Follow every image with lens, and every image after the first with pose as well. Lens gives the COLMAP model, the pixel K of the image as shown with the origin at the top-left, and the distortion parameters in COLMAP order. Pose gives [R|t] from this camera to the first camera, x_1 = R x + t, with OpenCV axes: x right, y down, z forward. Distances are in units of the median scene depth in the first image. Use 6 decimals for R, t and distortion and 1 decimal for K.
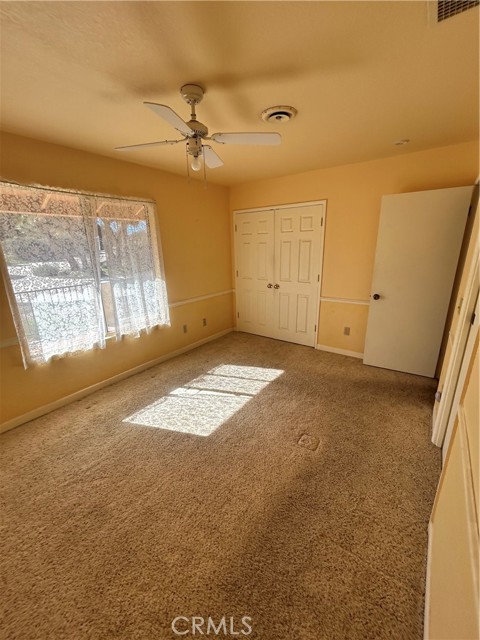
lens RADIAL K [[261.9, 0, 243.8], [0, 261.9, 319.5], [0, 0, 1]] dist [-0.000379, -0.000336]
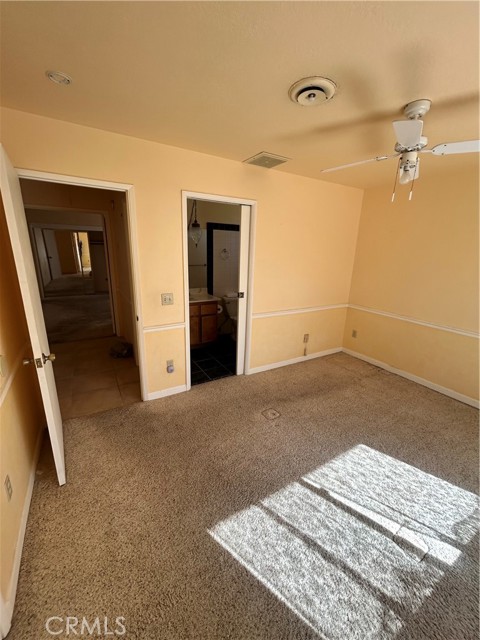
lens RADIAL K [[261.9, 0, 243.7], [0, 261.9, 317.4], [0, 0, 1]] dist [-0.000379, -0.000336]
pose [[-0.923682, -0.109761, 0.367103, -0.029515], [0.094865, 0.862752, 0.496649, -0.398878], [-0.371232, 0.493571, -0.786495, 1.321507]]
